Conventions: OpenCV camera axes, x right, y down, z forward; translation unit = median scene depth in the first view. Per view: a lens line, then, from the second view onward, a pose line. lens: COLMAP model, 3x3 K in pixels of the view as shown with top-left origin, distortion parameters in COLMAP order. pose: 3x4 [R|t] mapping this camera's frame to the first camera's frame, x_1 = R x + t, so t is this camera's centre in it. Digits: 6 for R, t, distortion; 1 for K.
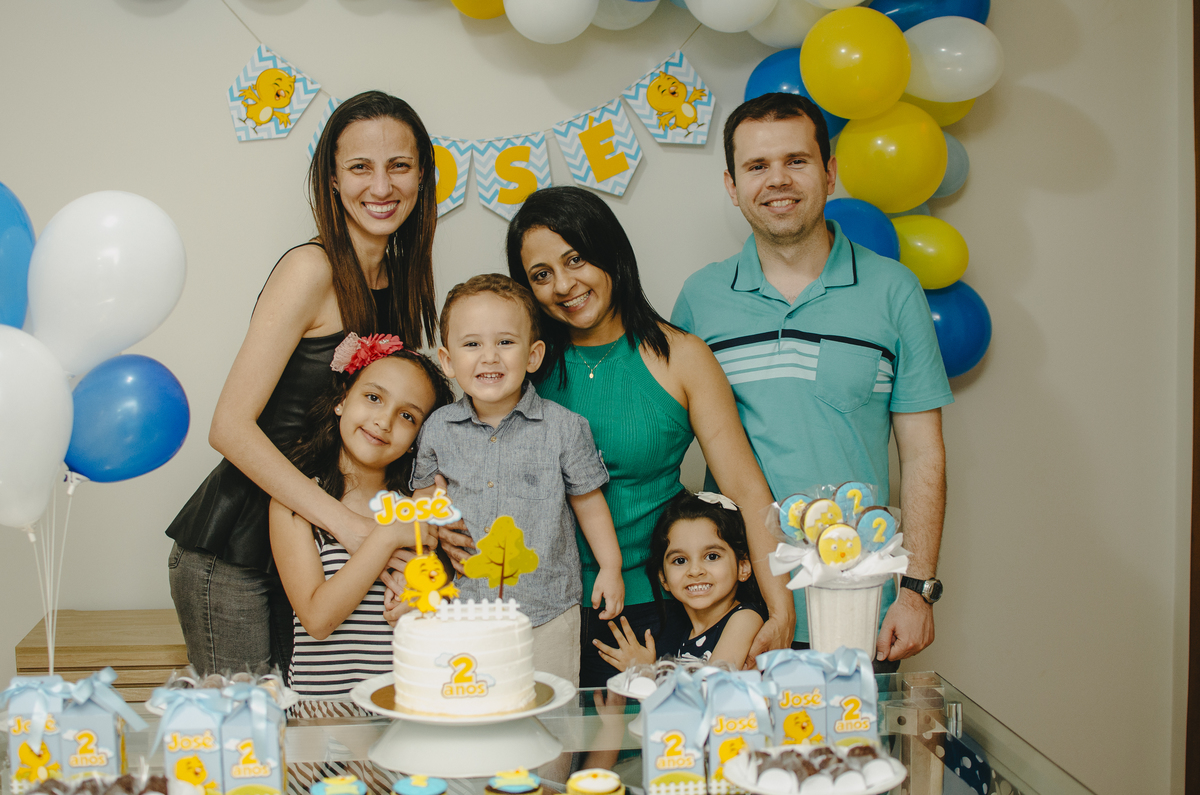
lens RADIAL K [[1850.9, 0, 600.2], [0, 1850.9, 396.7], [0, 0, 1]] dist [-0.160730, 0.000000]
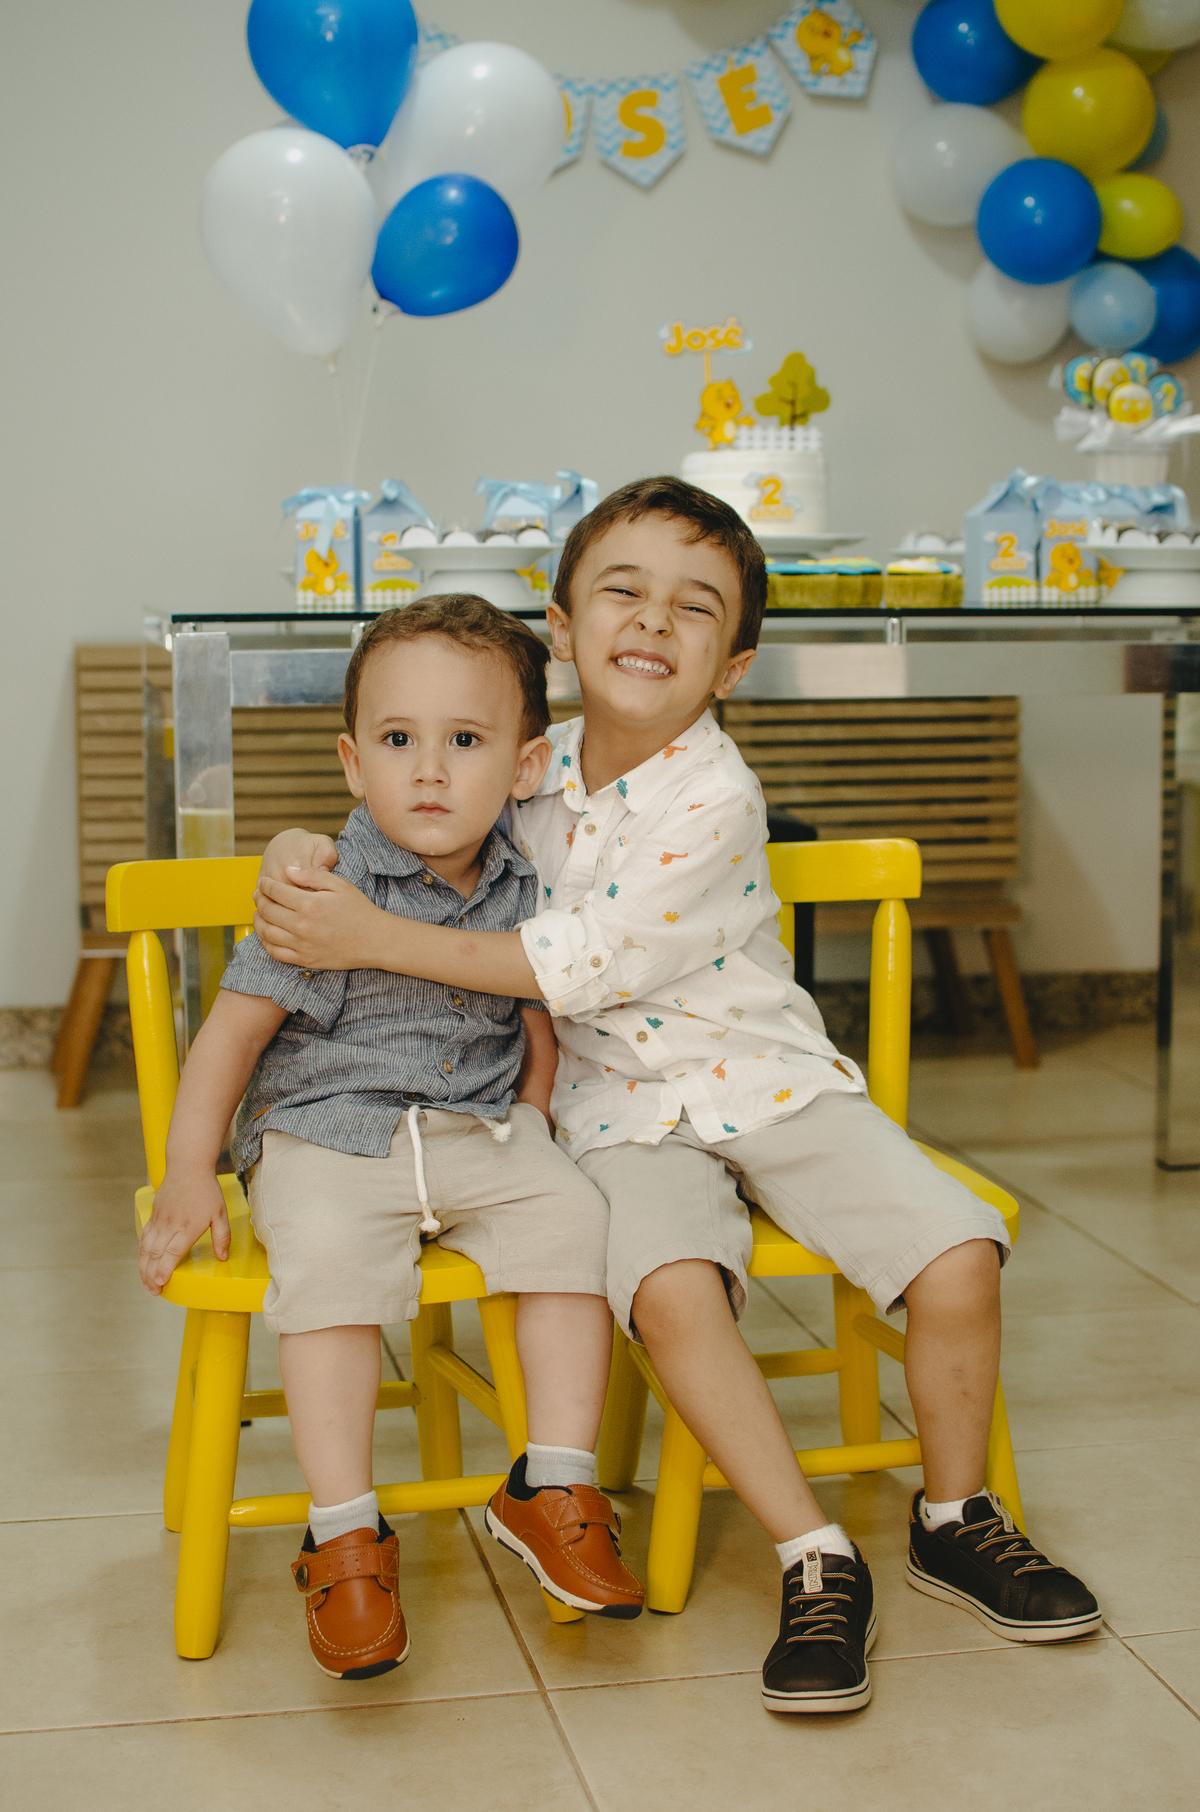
lens RADIAL K [[2794.9, 0, 607.0], [0, 2794.9, 914.8], [0, 0, 1]] dist [-0.160730, 0.000000]
pose [[0.996060, 0.000414, 0.088676, -0.259680], [-0.004568, 0.998901, 0.046643, 0.271856], [-0.088559, -0.046865, 0.994968, -0.394219]]
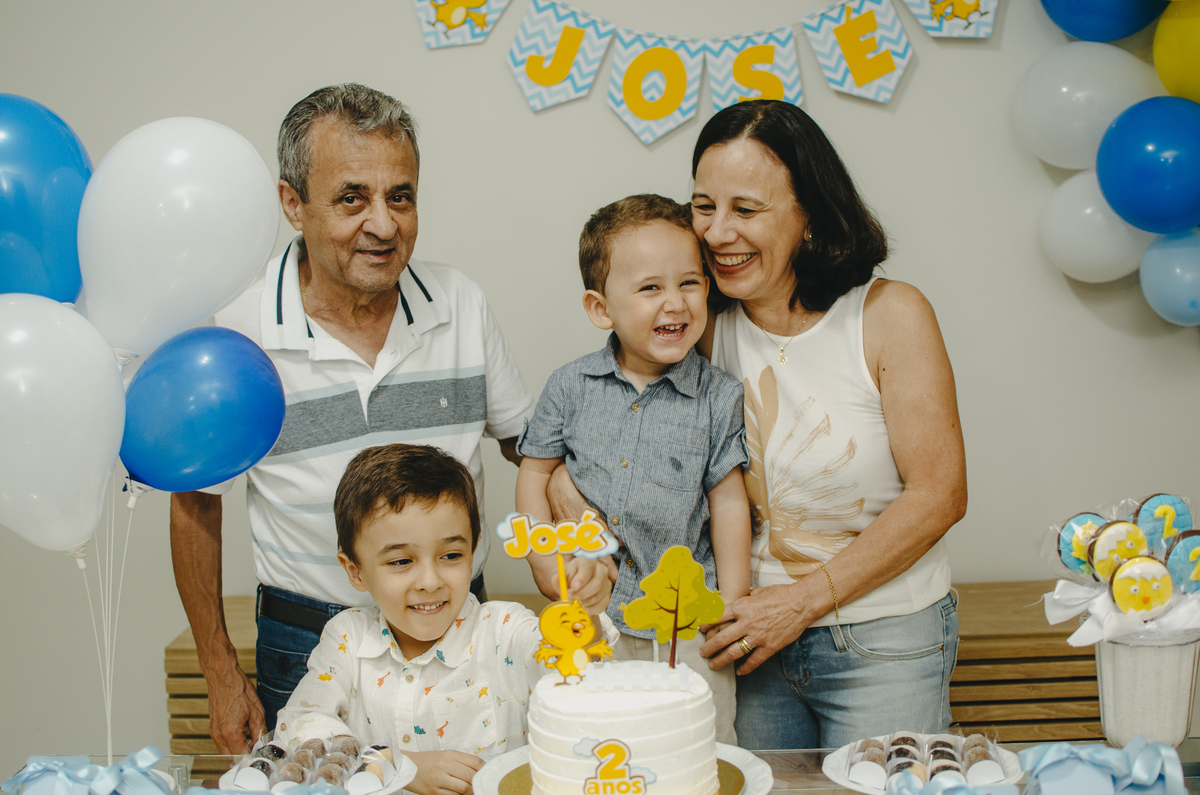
lens RADIAL K [[1850.9, 0, 589.7], [0, 1850.9, 402.6], [0, 0, 1]] dist [-0.160730, 0.000000]
pose [[0.983309, 0.001410, -0.181936, 0.045568], [0.008355, 0.998565, 0.052895, -0.030660], [0.181750, -0.053532, 0.981887, 0.257675]]
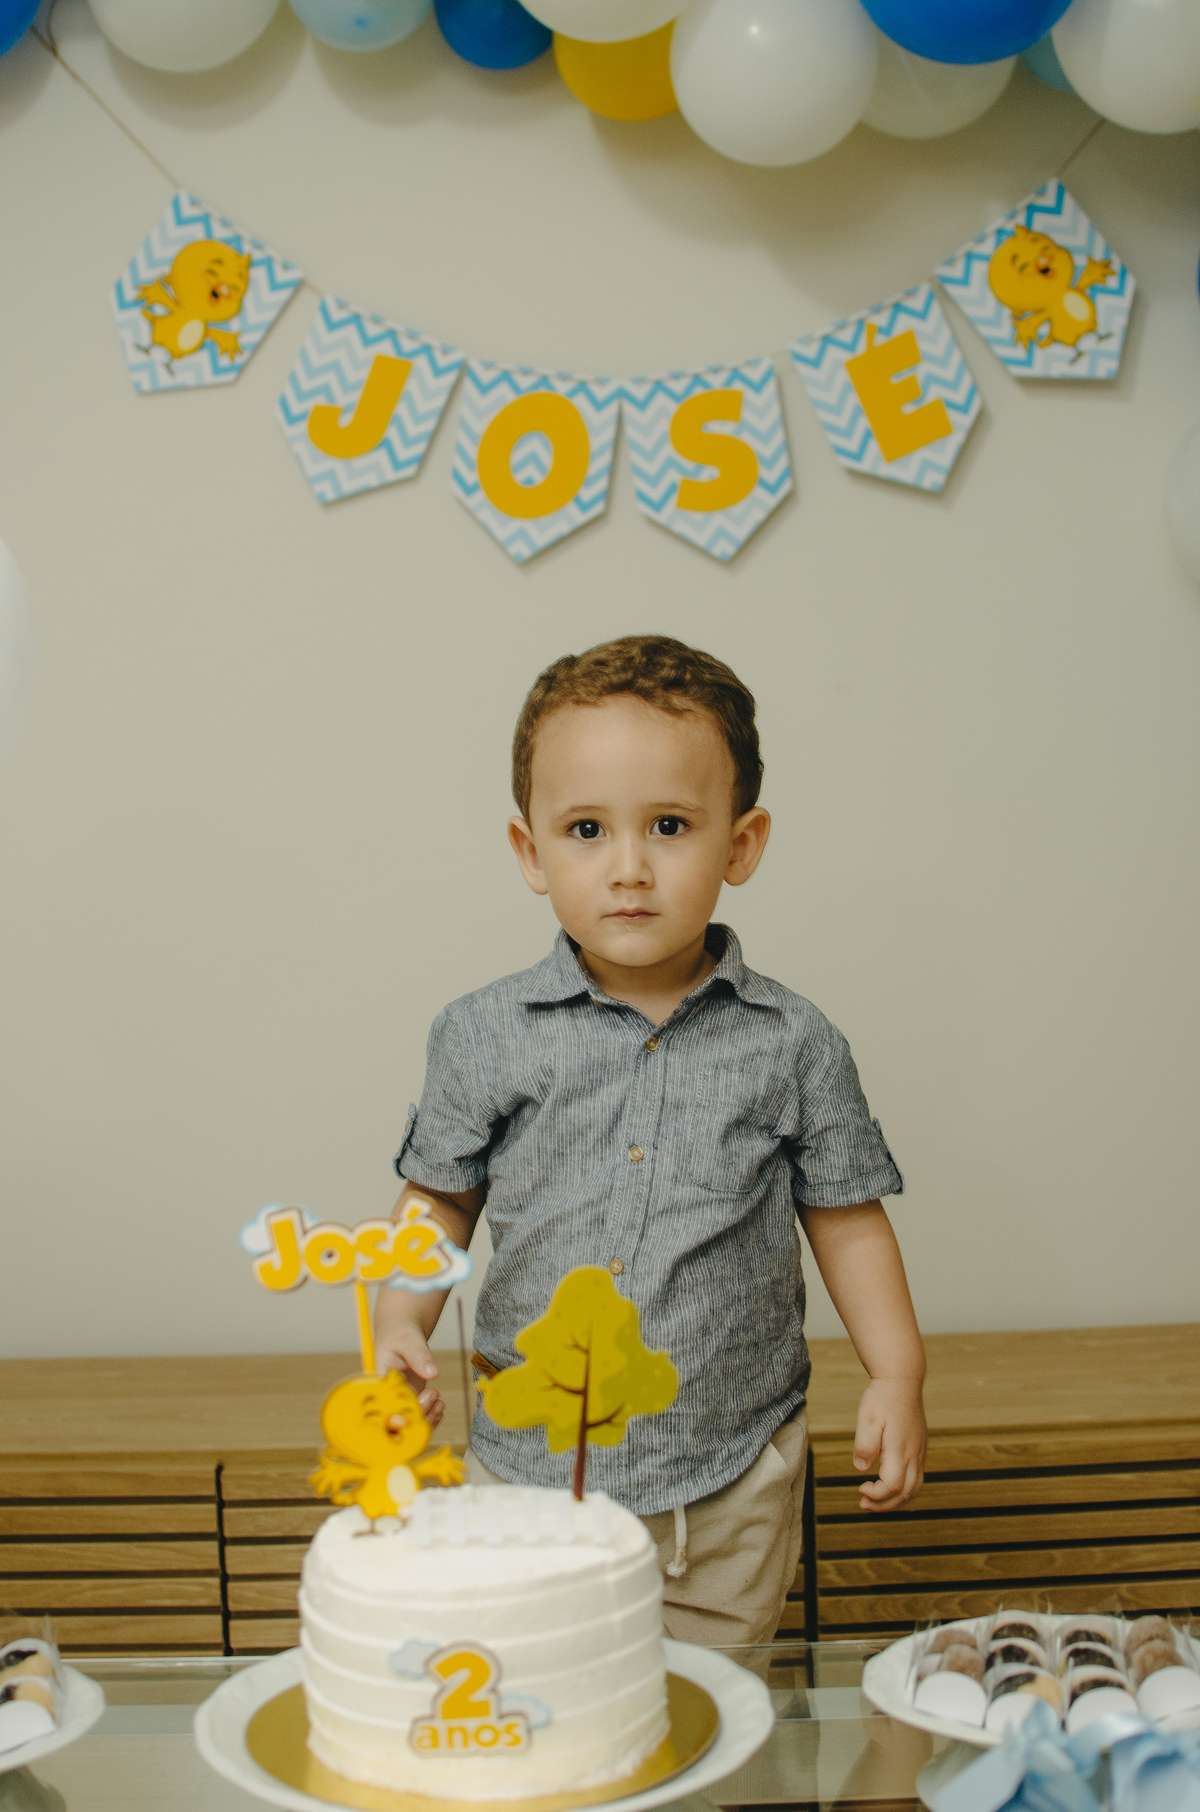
lens RADIAL K [[2961.0, 0, 611.1], [0, 2961.0, 875.2], [0, 0, 1]] dist [-0.167507, 0.000000]
pose [[0.993031, -0.007762, -0.117597, 0.024876], [0.007688, 0.999970, -0.001087, -0.015753], [0.117602, 0.000175, 0.993061, 0.369042]]
